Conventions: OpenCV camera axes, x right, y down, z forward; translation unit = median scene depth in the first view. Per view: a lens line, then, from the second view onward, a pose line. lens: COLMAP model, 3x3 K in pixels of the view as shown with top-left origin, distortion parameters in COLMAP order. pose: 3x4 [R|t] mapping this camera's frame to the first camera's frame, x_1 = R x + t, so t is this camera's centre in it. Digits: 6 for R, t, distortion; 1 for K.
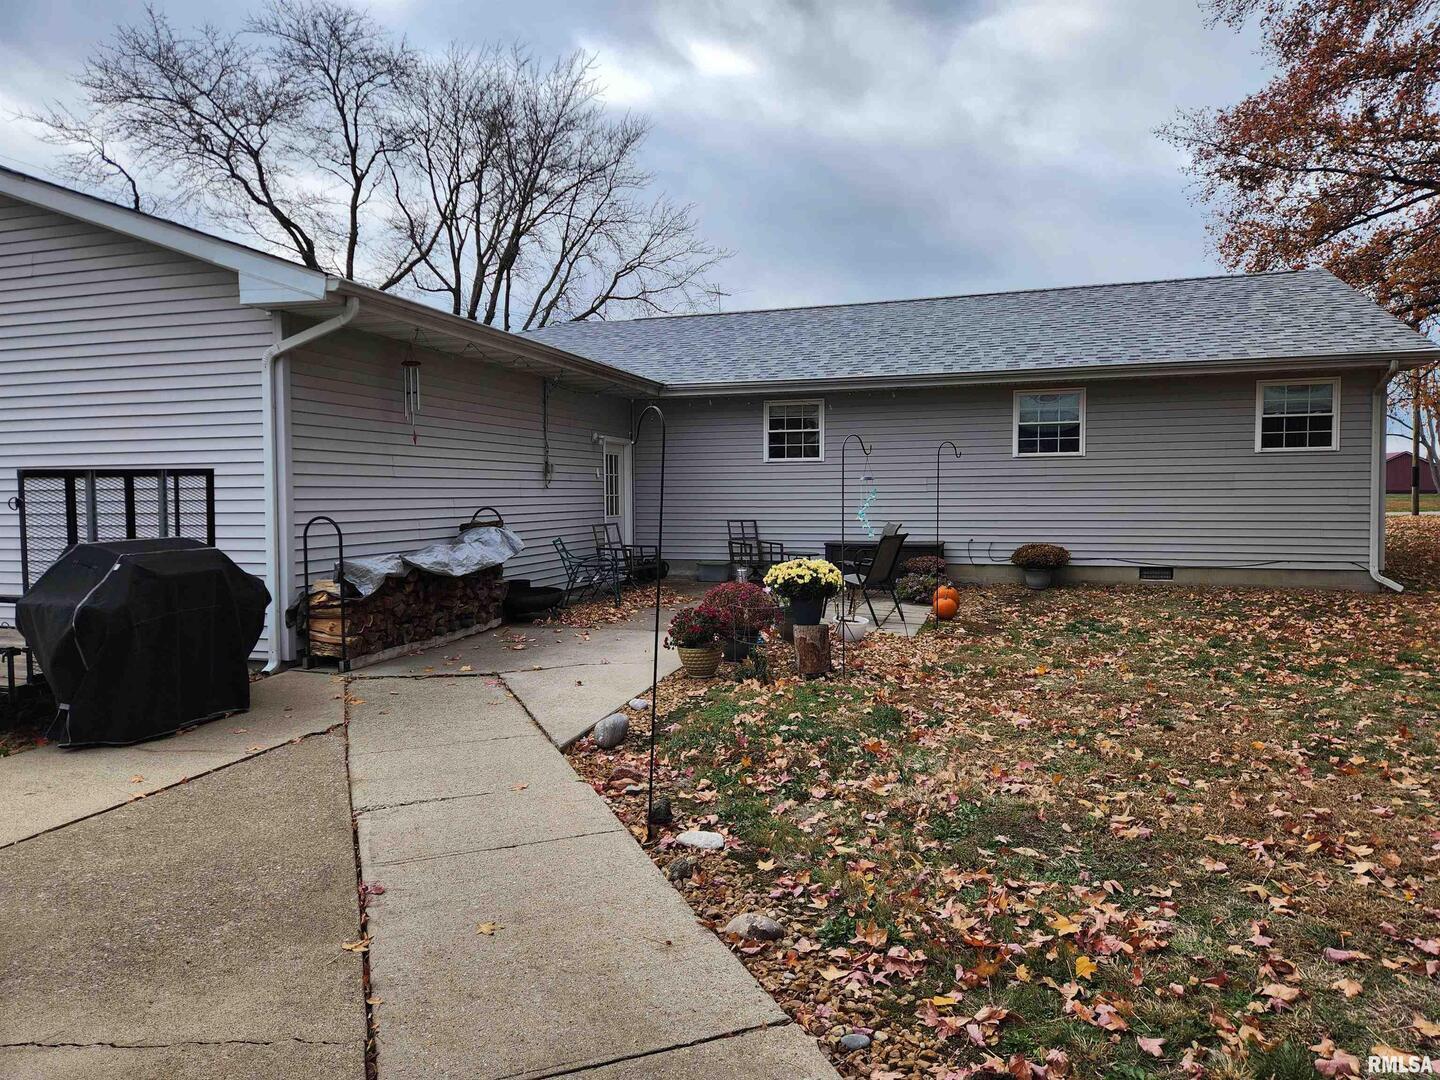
lens RADIAL K [[961.2, 0, 709.0], [0, 961.2, 534.3], [0, 0, 1]] dist [0.081600, -0.071906]
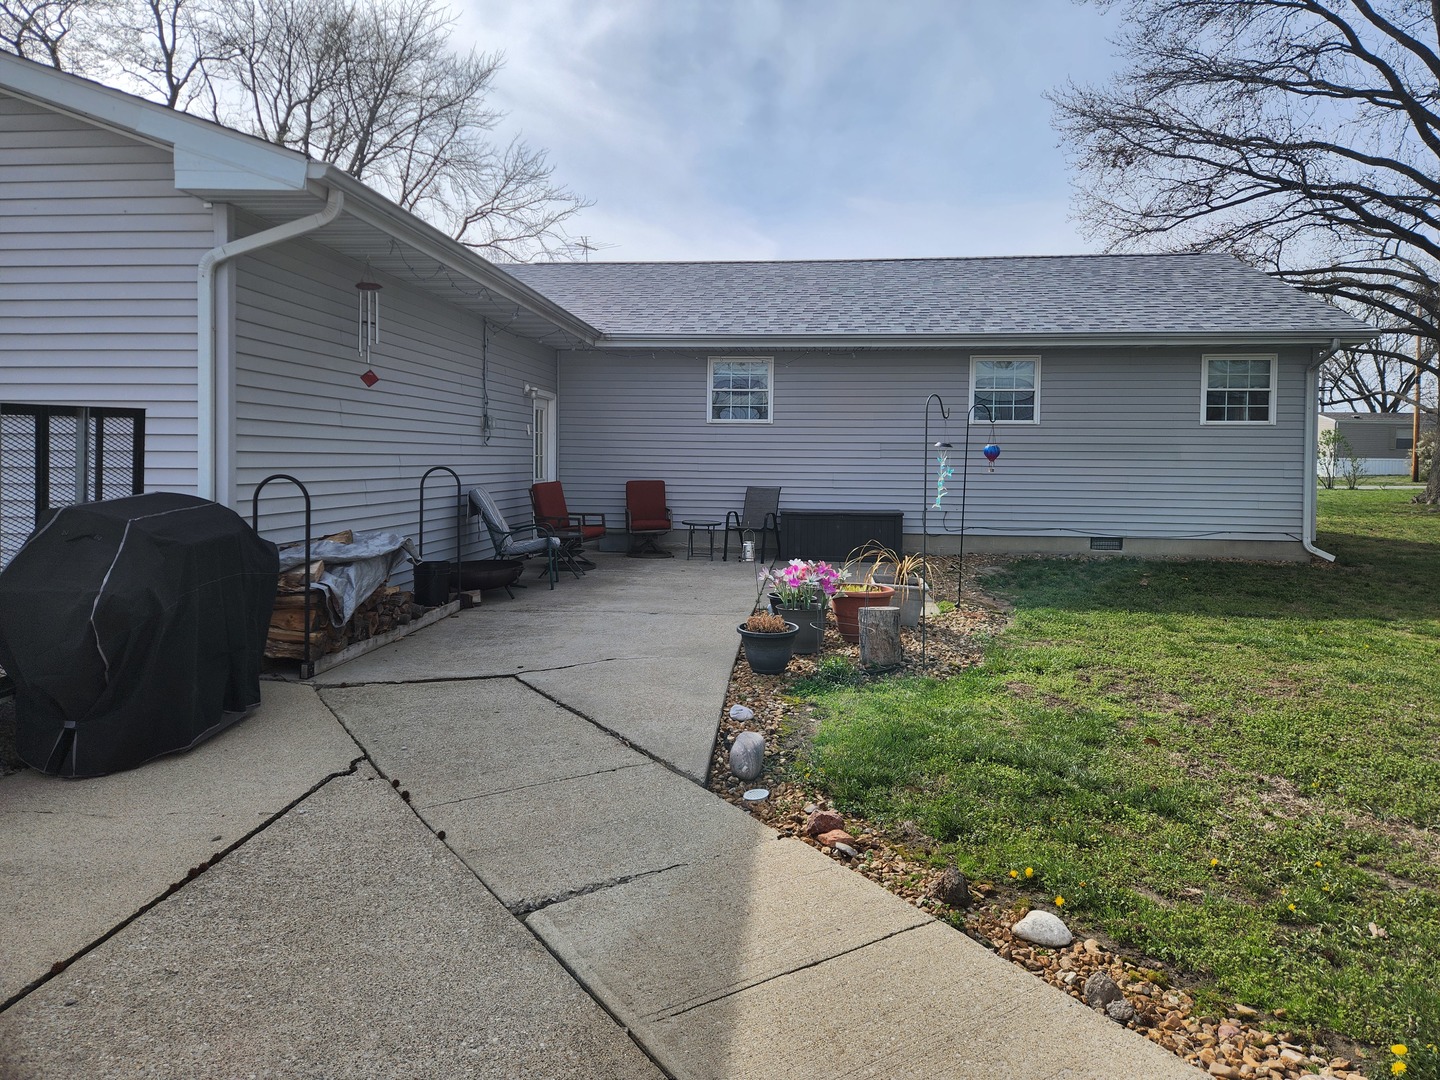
lens RADIAL K [[958.5, 0, 723.1], [0, 958.5, 492.3], [0, 0, 1]] dist [0.085465, -0.077893]
pose [[0.978612, 0.009943, 0.205475, -0.133517], [-0.008433, 0.999931, -0.008223, -0.001117], [-0.205542, 0.006315, 0.978628, 0.111708]]
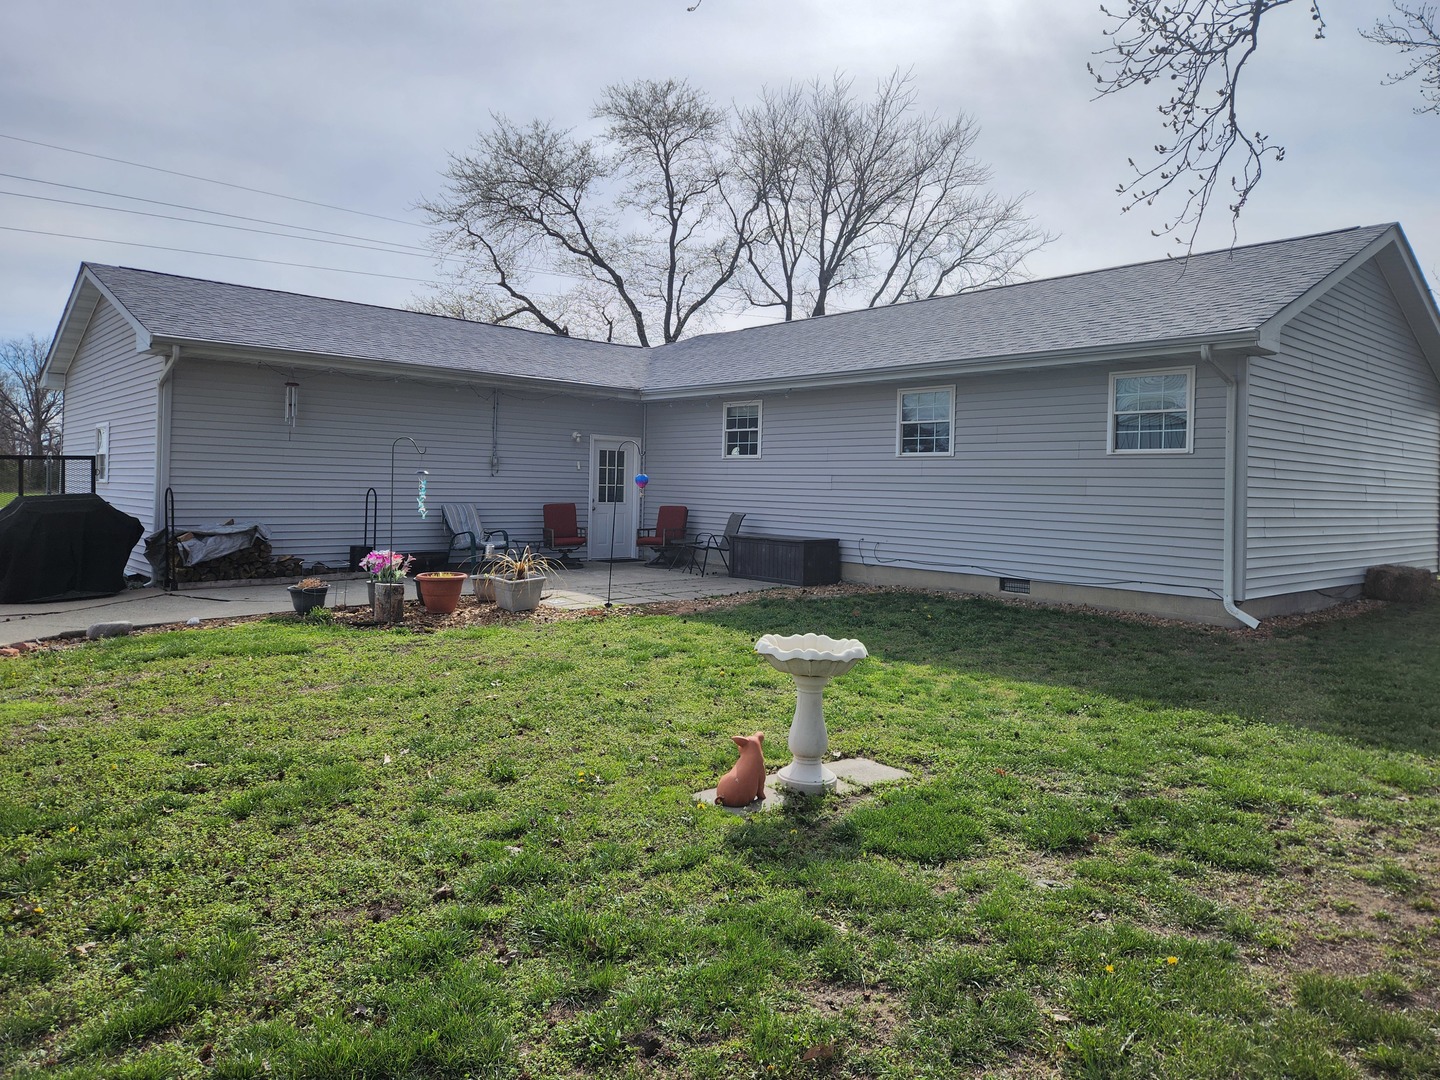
lens RADIAL K [[957.7, 0, 718.3], [0, 957.7, 493.4], [0, 0, 1]] dist [0.086466, -0.075451]
pose [[0.857208, 0.031133, -0.514029, 0.702964], [-0.050686, 0.998425, -0.024054, -0.010428], [0.512470, 0.046673, 0.857436, 0.079952]]
